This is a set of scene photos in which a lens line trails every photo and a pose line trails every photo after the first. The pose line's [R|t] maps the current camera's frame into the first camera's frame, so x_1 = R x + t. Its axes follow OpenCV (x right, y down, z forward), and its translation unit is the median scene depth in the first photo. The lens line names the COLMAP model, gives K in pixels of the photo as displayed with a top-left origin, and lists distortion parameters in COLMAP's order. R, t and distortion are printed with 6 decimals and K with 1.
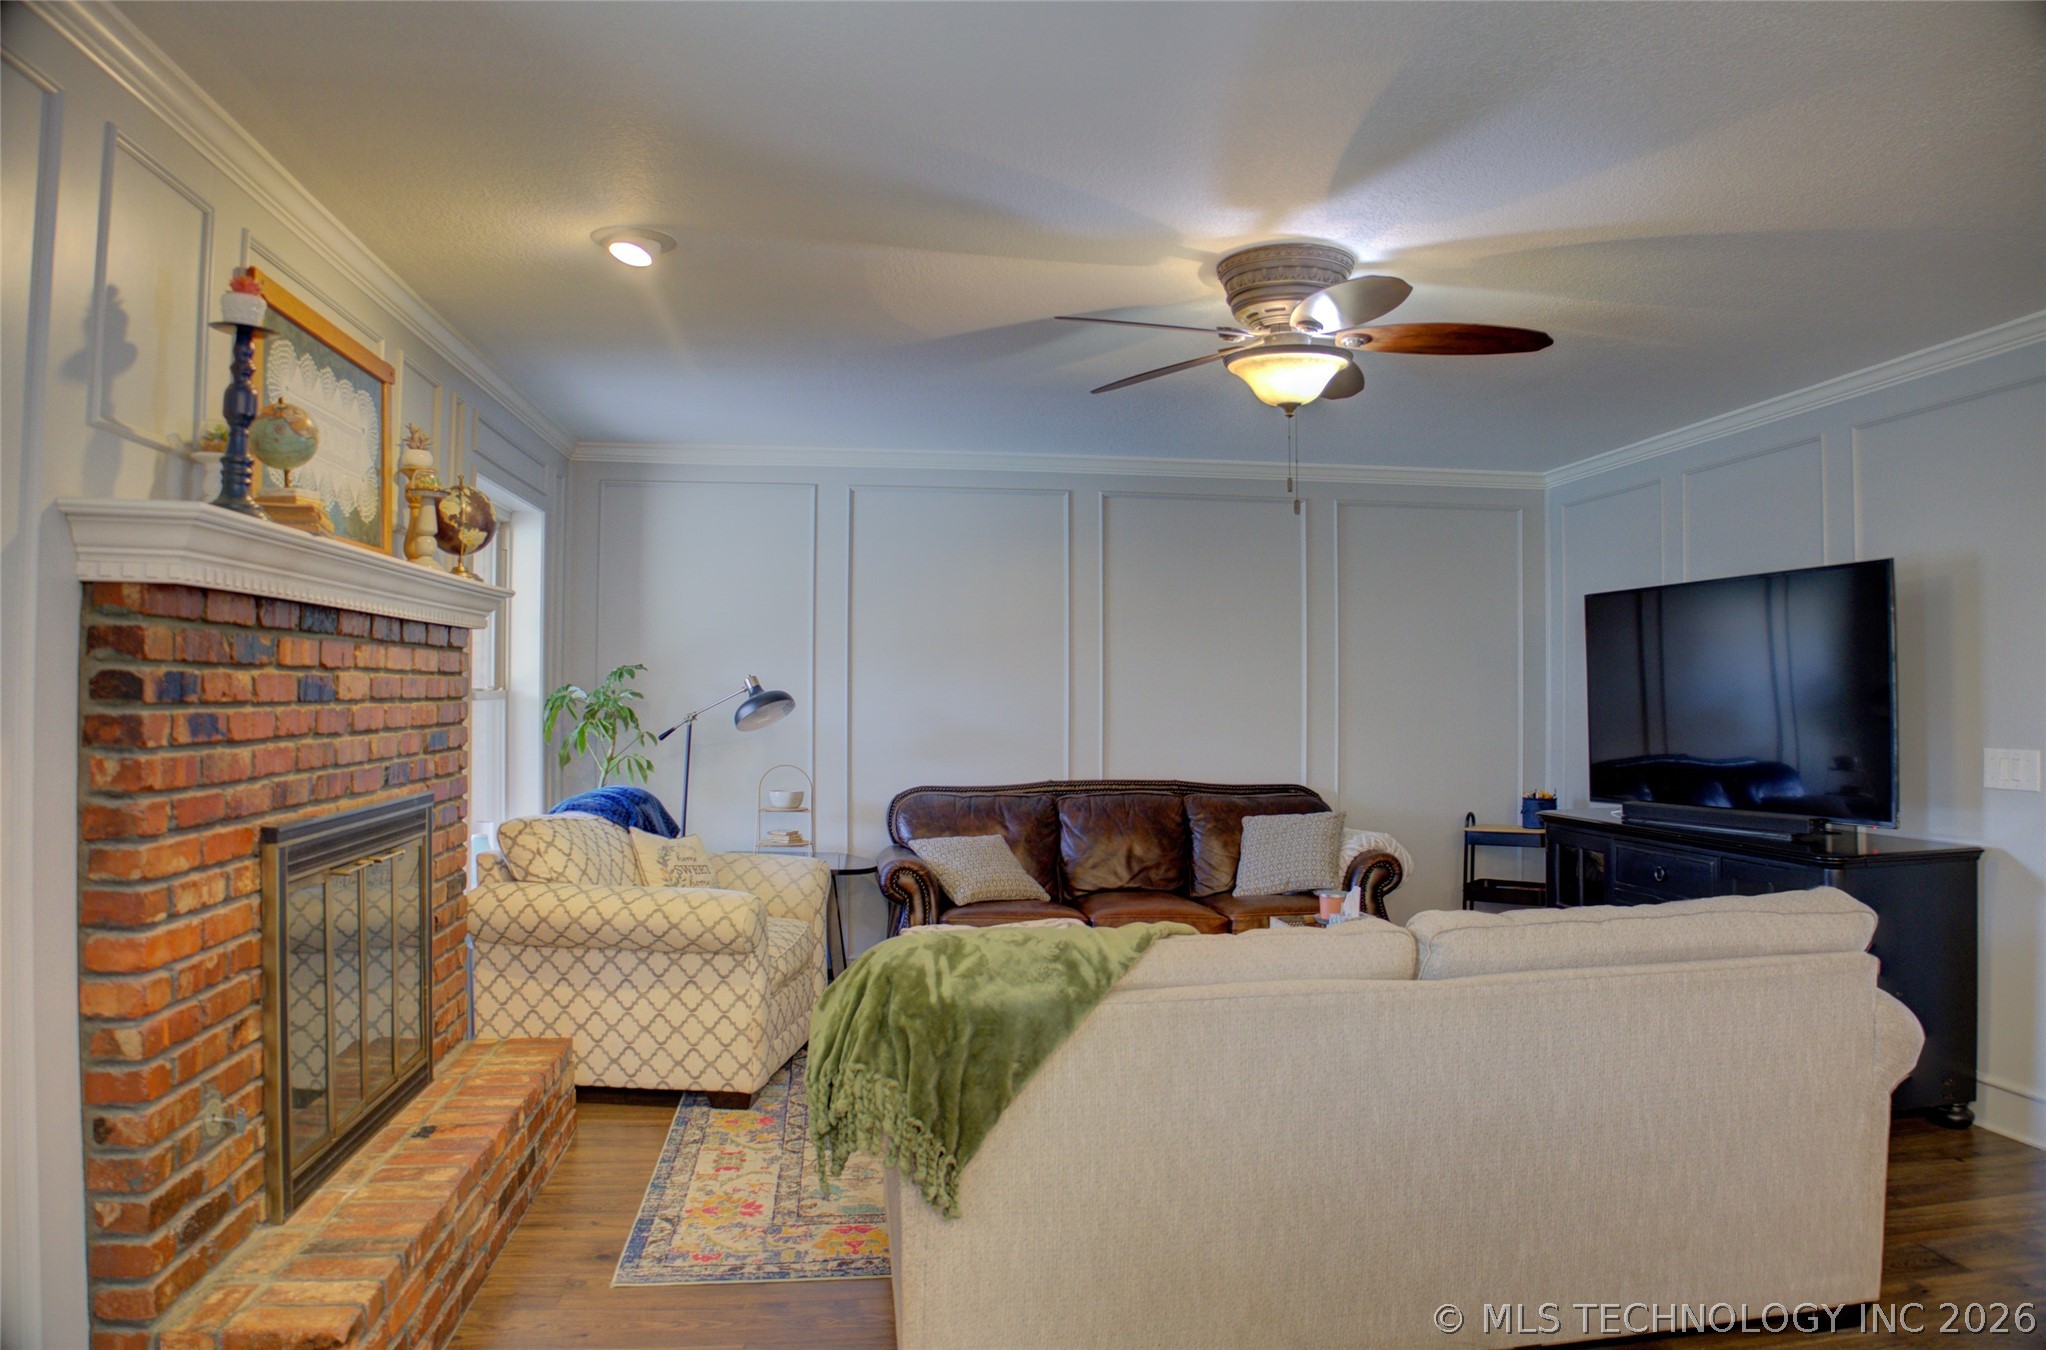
lens RADIAL K [[1377.5, 0, 1017.5], [0, 1377.5, 683.4], [0, 0, 1]] dist [-0.143612, 0.055734]
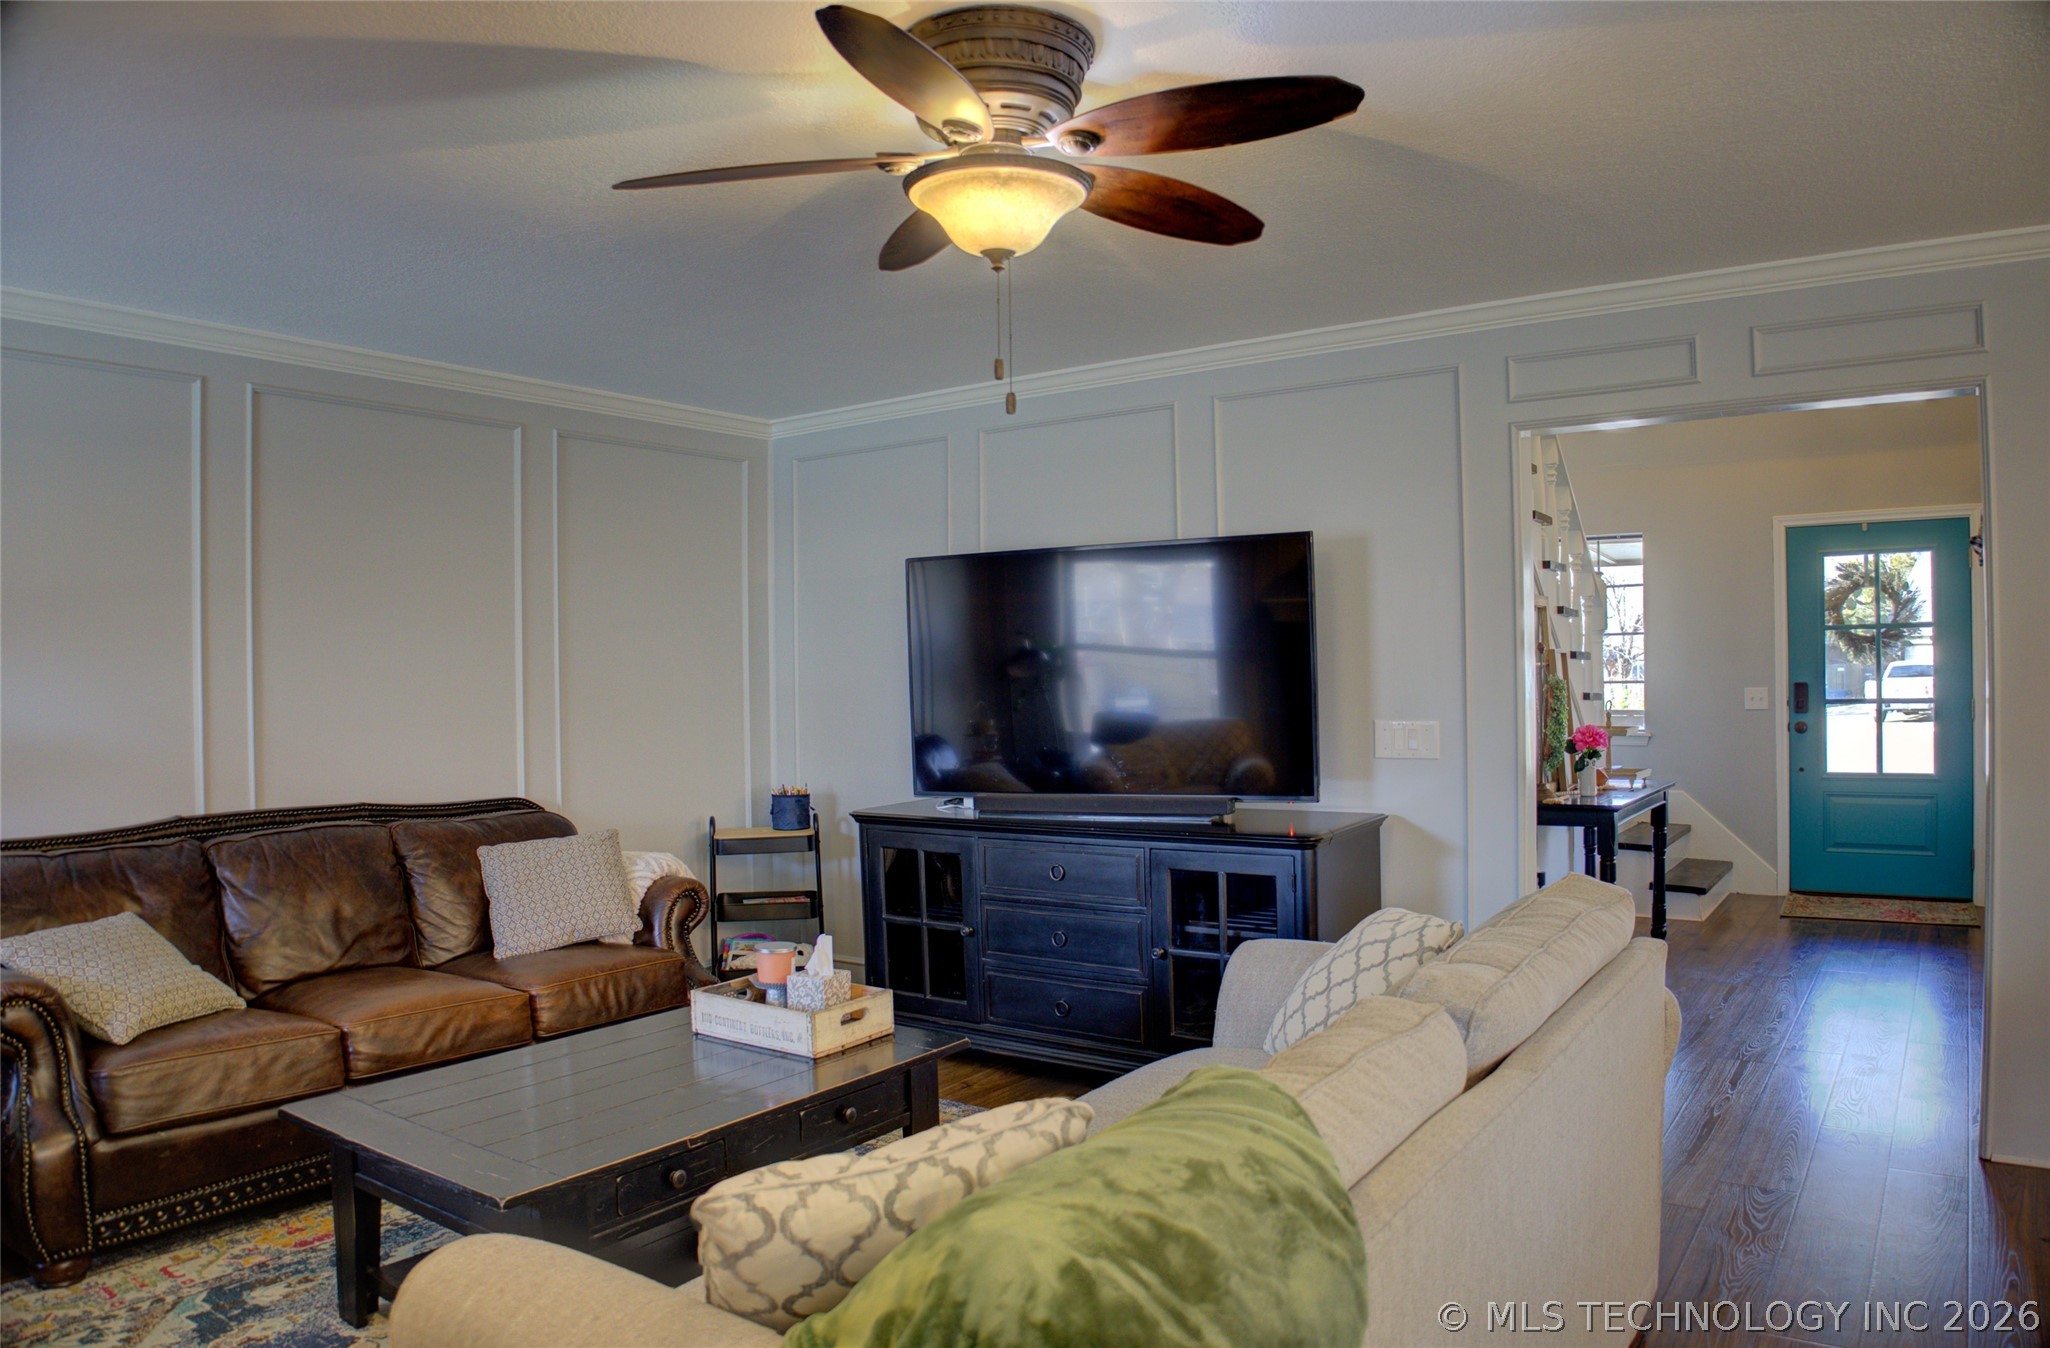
lens RADIAL K [[1380.2, 0, 1019.5], [0, 1380.2, 682.4], [0, 0, 1]] dist [-0.143612, 0.055734]
pose [[0.683330, -0.019685, 0.729844, -0.166604], [0.007966, 0.999778, 0.019507, -0.002664], [-0.730066, -0.007516, 0.683335, 0.303270]]
